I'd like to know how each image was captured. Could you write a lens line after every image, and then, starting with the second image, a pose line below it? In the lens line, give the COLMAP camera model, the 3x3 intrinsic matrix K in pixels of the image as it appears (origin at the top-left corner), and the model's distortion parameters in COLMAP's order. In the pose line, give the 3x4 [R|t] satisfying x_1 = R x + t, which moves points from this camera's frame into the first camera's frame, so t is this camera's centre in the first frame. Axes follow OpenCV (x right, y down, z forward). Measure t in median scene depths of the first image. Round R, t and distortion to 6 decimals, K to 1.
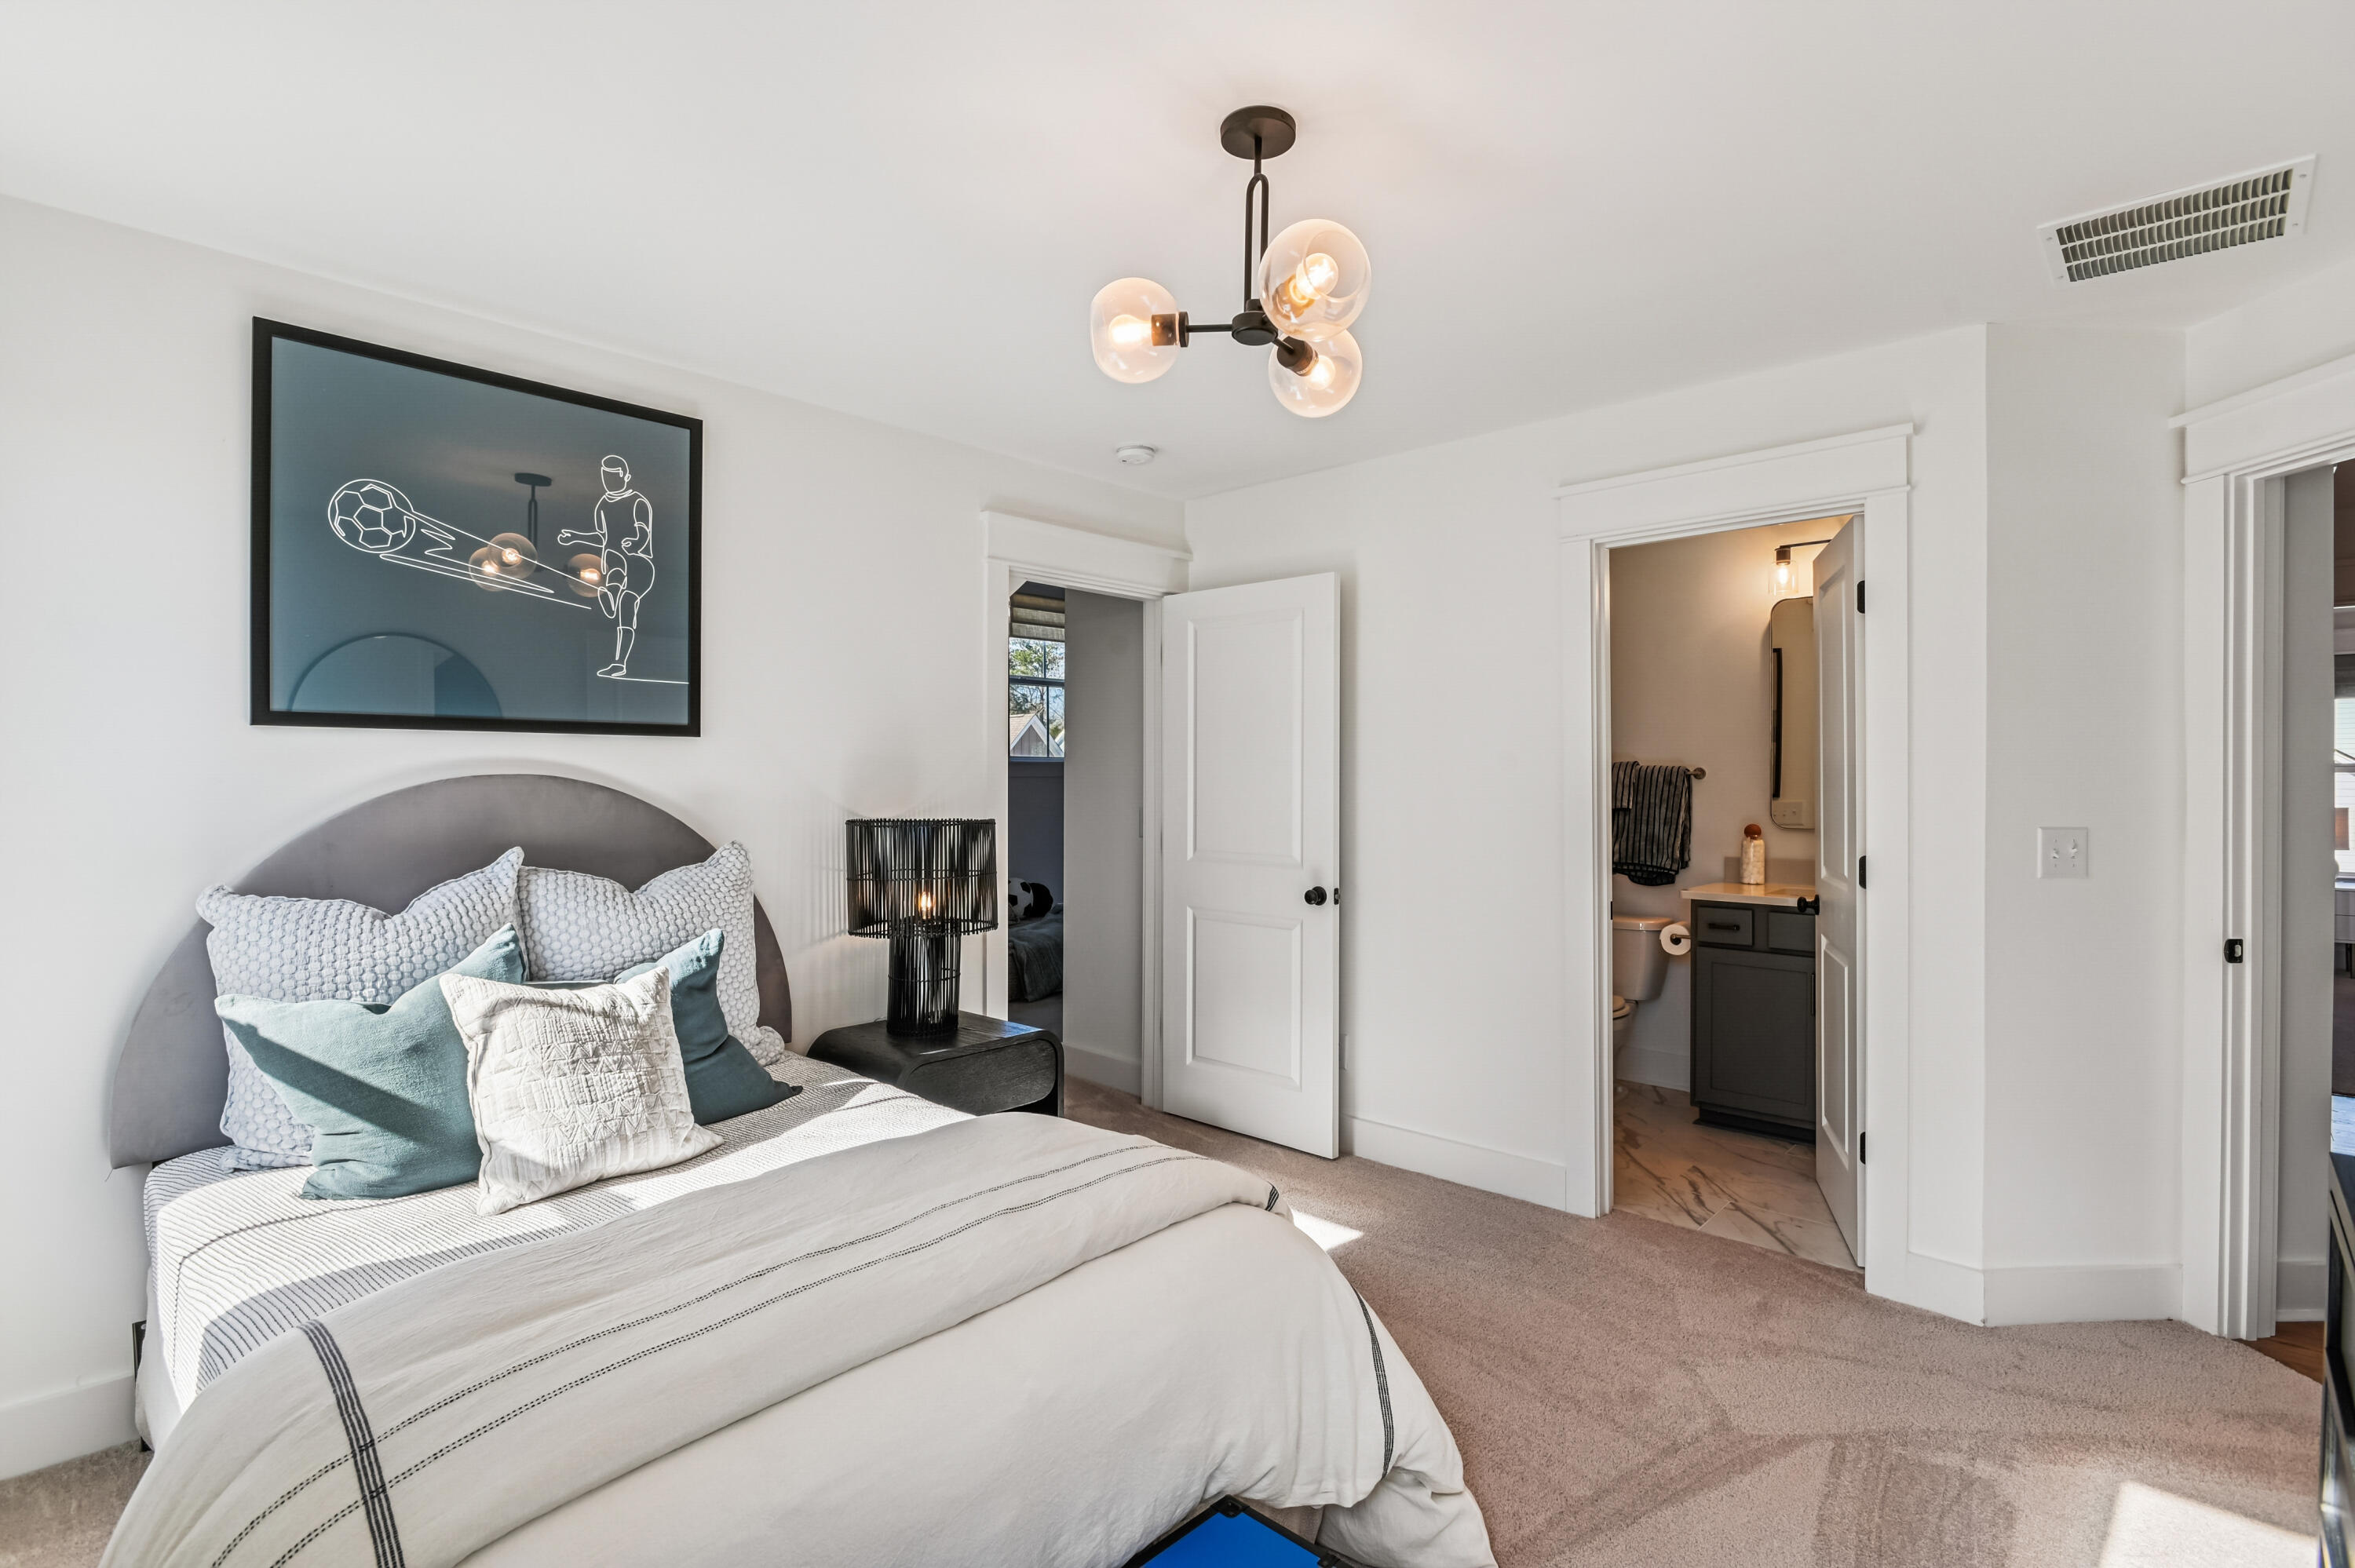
lens RADIAL K [[1150.0, 0, 1170.5], [0, 1150.0, 771.6], [0, 0, 1]] dist [-0.013971, 0.000044]
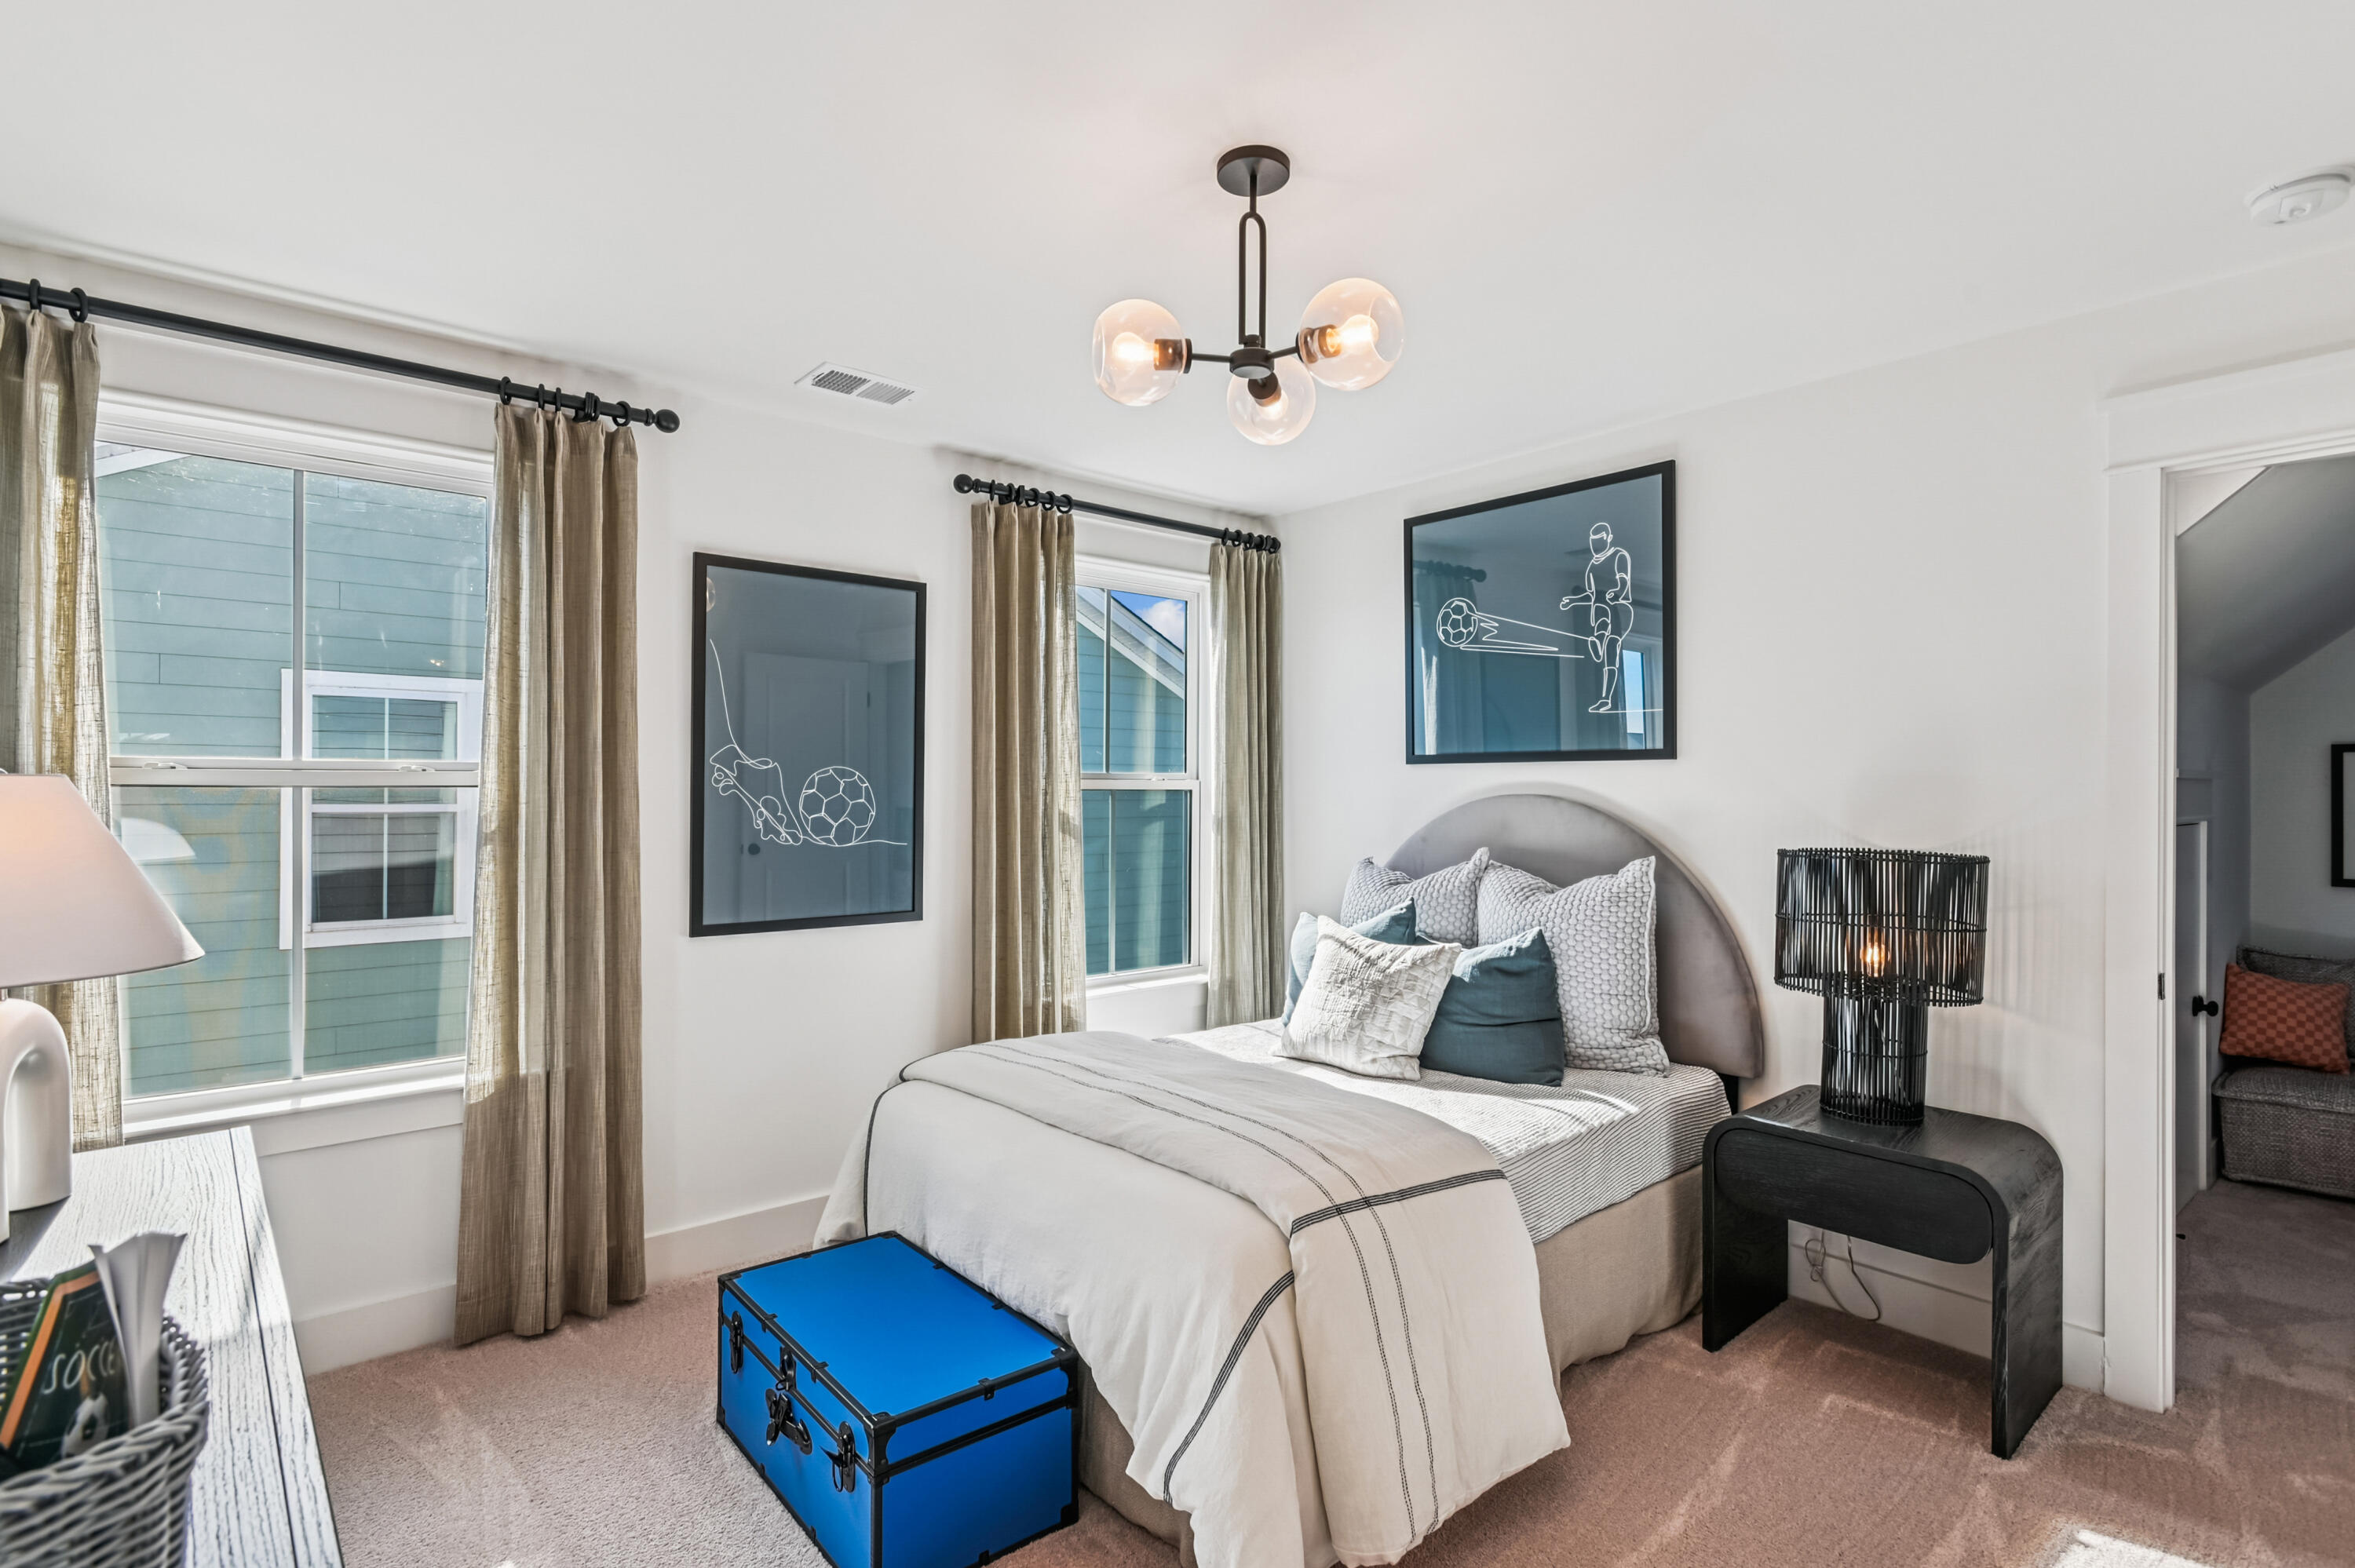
lens RADIAL K [[1150.0, 0, 1163.2], [0, 1150.0, 794.8], [0, 0, 1]] dist [-0.013971, 0.000044]
pose [[-0.125498, 0.000497, -0.992094, 0.754271], [0.000908, 1.000000, 0.000386, 0.001861], [0.992094, -0.000853, -0.125498, 0.717475]]
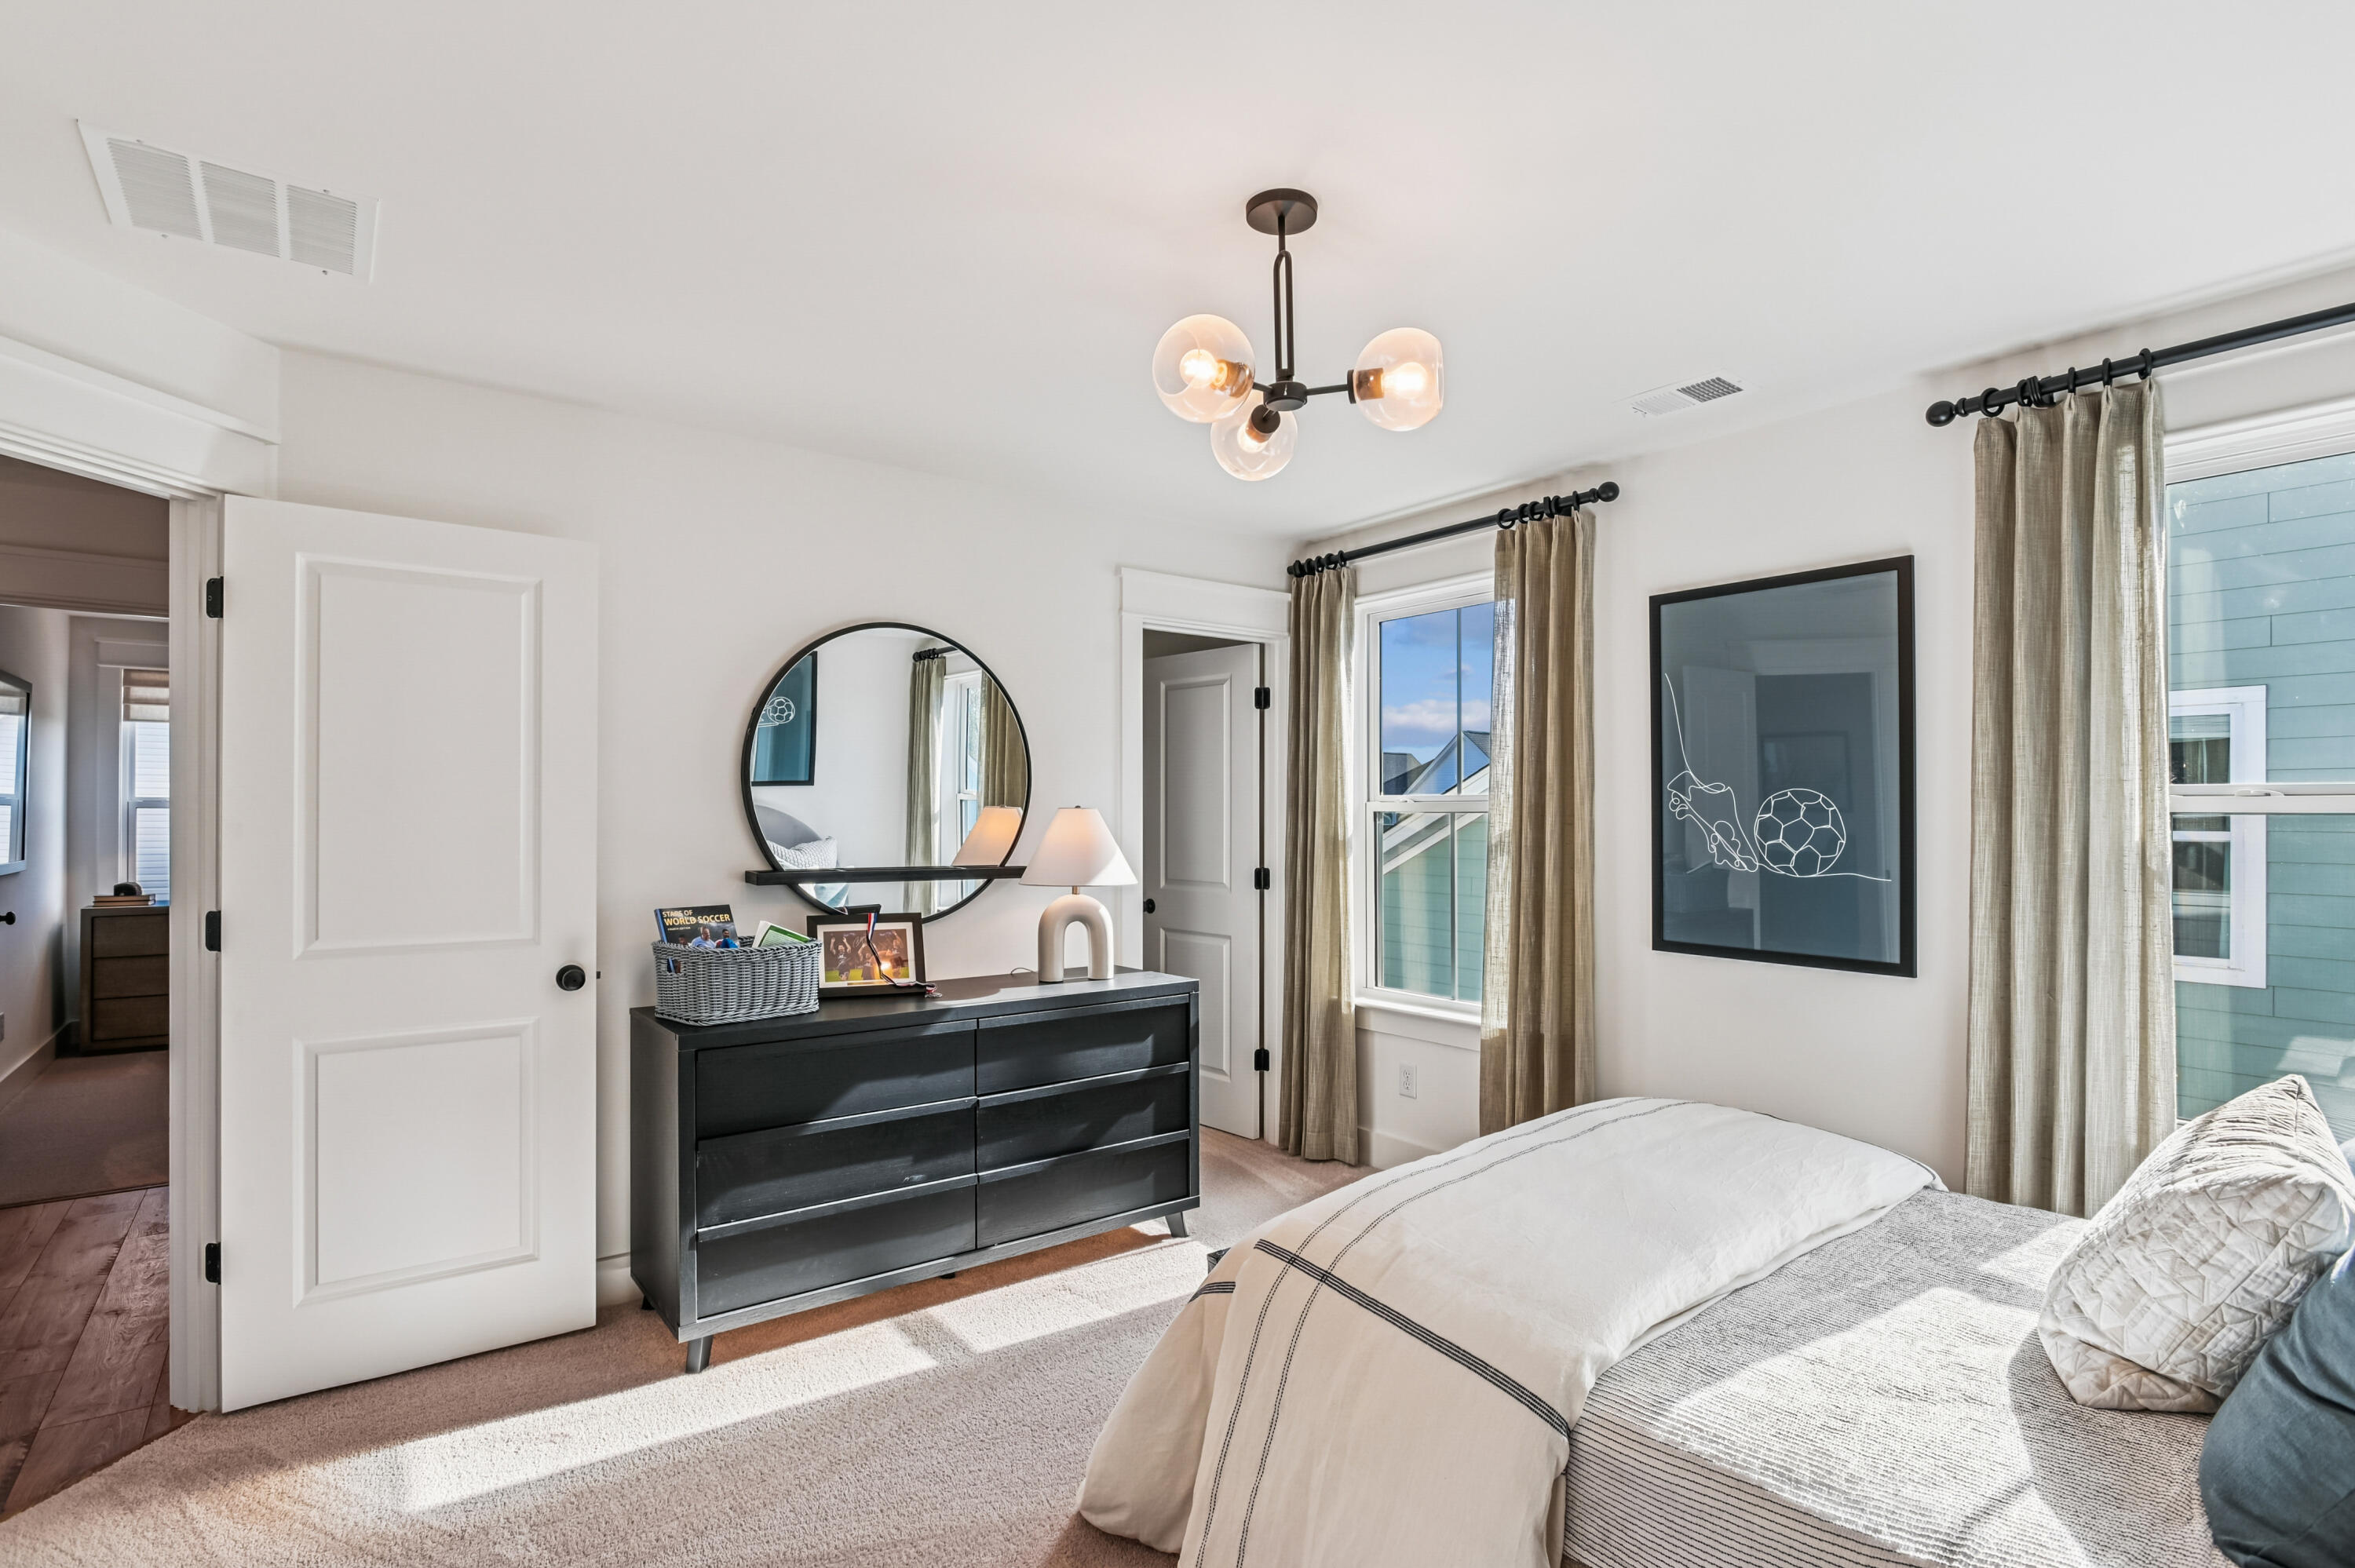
lens RADIAL K [[1150.0, 0, 1165.0], [0, 1150.0, 807.2], [0, 0, 1]] dist [-0.013971, 0.000044]
pose [[-0.979966, -0.002243, 0.199154, -0.016037], [-0.004117, 0.999951, -0.008996, 0.002319], [-0.199124, -0.009635, -0.979927, 1.402243]]
